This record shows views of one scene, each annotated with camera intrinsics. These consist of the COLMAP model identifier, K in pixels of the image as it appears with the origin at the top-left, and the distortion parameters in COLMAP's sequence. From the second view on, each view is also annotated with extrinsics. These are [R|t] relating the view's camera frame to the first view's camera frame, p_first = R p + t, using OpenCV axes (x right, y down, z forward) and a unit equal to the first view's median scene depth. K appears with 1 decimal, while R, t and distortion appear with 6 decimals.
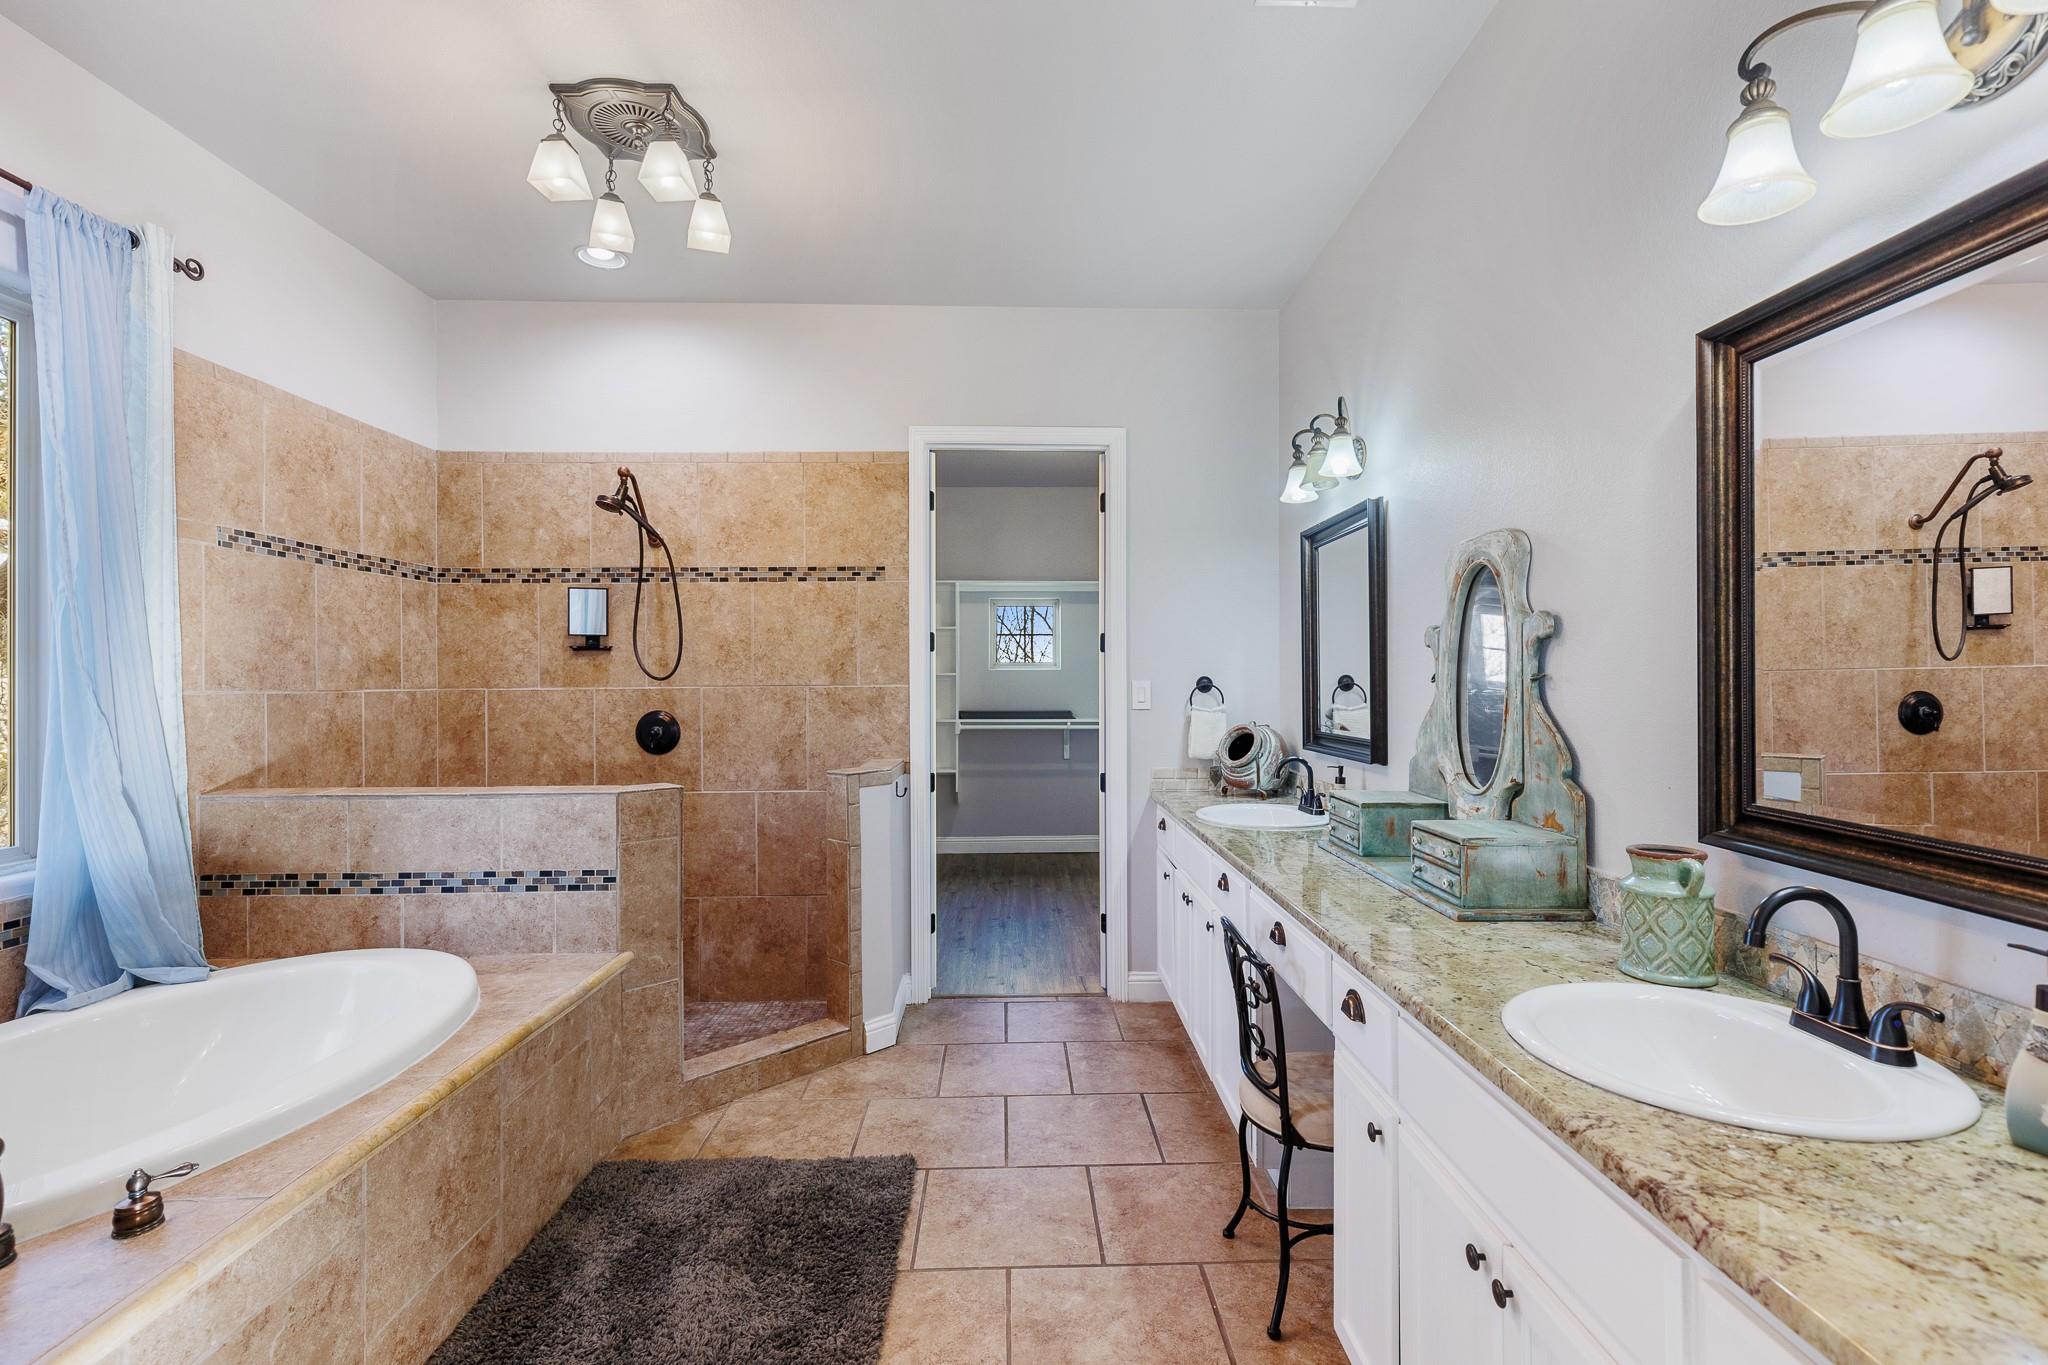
lens RADIAL K [[935.5, 0, 1027.0], [0, 935.5, 685.3], [0, 0, 1]] dist [0.006392, -0.002293]
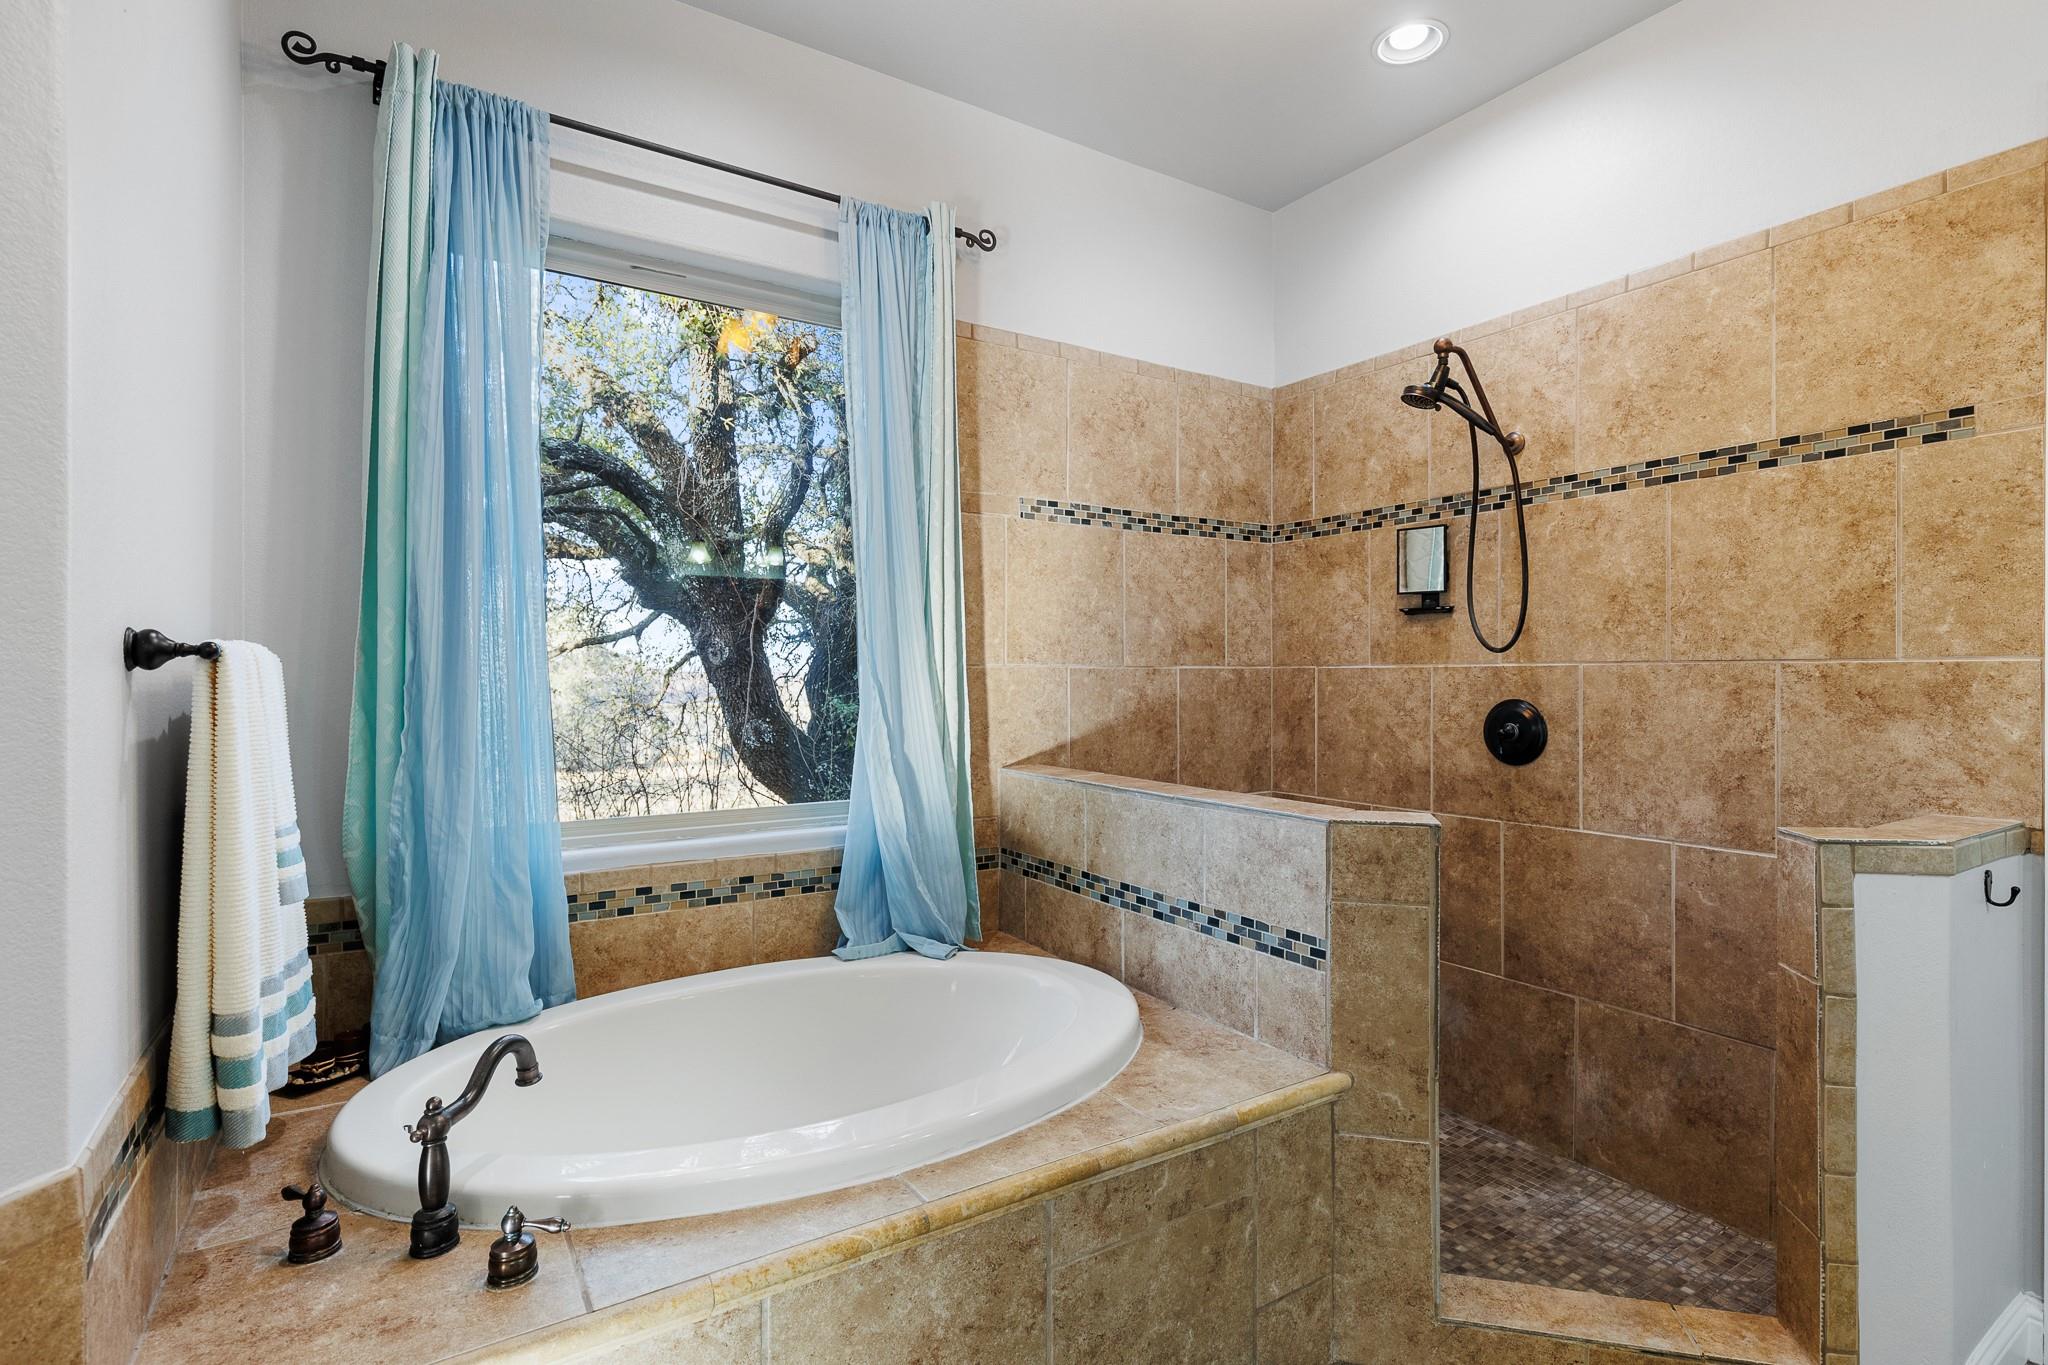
lens RADIAL K [[985.1, 0, 1027.7], [0, 985.1, 676.8], [0, 0, 1]] dist [0.003552, -0.001835]
pose [[0.526721, 0.008832, -0.849992, 0.021719], [-0.007418, 0.999956, 0.005793, 0.010455], [0.850006, 0.003254, 0.526763, 0.366310]]
